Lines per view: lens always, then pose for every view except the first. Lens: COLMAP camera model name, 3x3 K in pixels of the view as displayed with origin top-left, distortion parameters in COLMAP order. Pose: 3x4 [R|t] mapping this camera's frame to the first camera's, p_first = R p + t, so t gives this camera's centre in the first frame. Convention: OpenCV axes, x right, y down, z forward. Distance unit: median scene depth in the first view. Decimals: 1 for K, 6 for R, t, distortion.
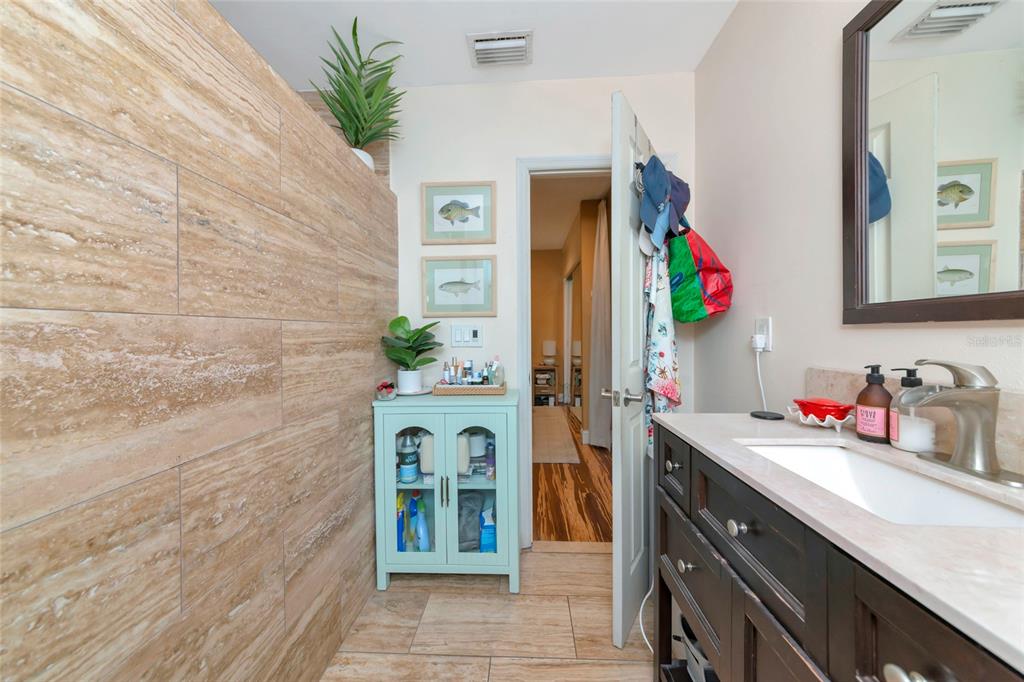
lens RADIAL K [[357.7, 0, 510.9], [0, 357.7, 334.6], [0, 0, 1]] dist [0.001620, 0.000132]
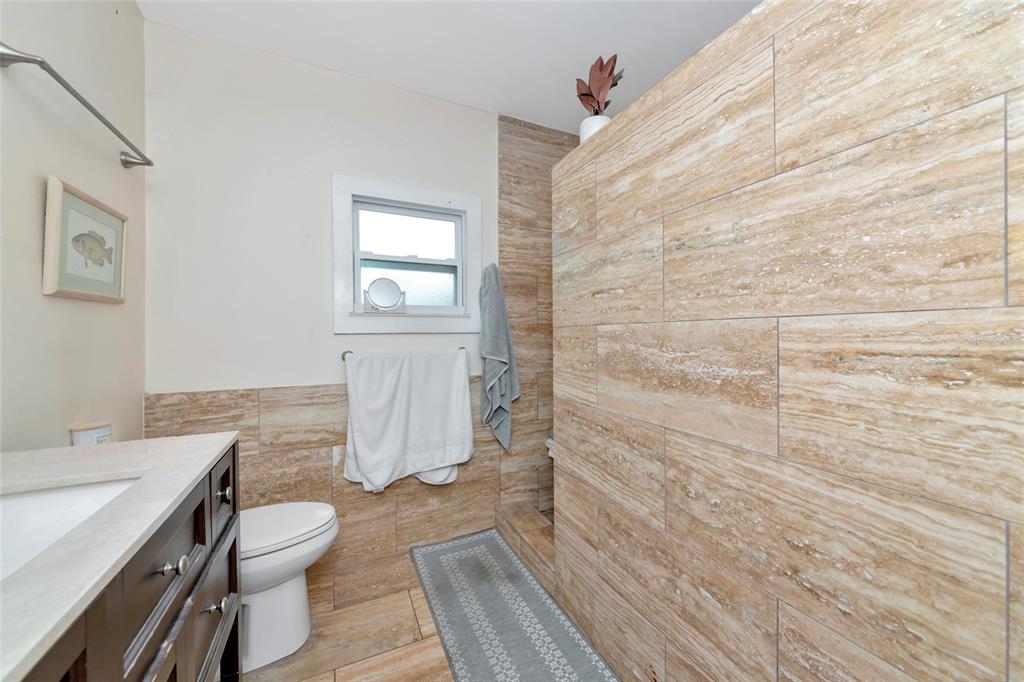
lens RADIAL K [[380.0, 0, 512.1], [0, 380.0, 335.6], [0, 0, 1]] dist [-0.002349, -0.001211]
pose [[-0.880983, 0.012451, -0.472984, 0.313484], [0.008192, 0.999905, 0.011064, -0.021444], [0.473077, 0.005872, -0.881001, 2.012217]]
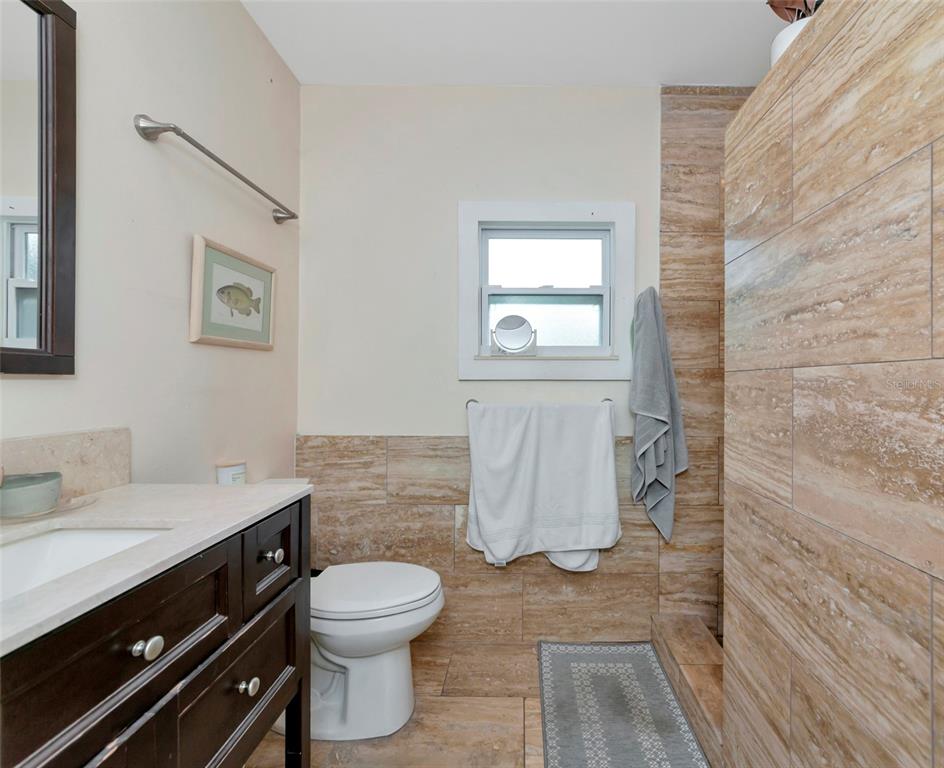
lens RADIAL K [[422.3, 0, 520.2], [0, 422.3, 381.9], [0, 0, 1]] dist [-0.005396, -0.000147]
pose [[-0.999069, 0.001542, -0.043118, -0.095413], [0.001328, 0.999987, 0.004985, -0.014947], [0.043125, 0.004923, -0.999058, 1.748524]]
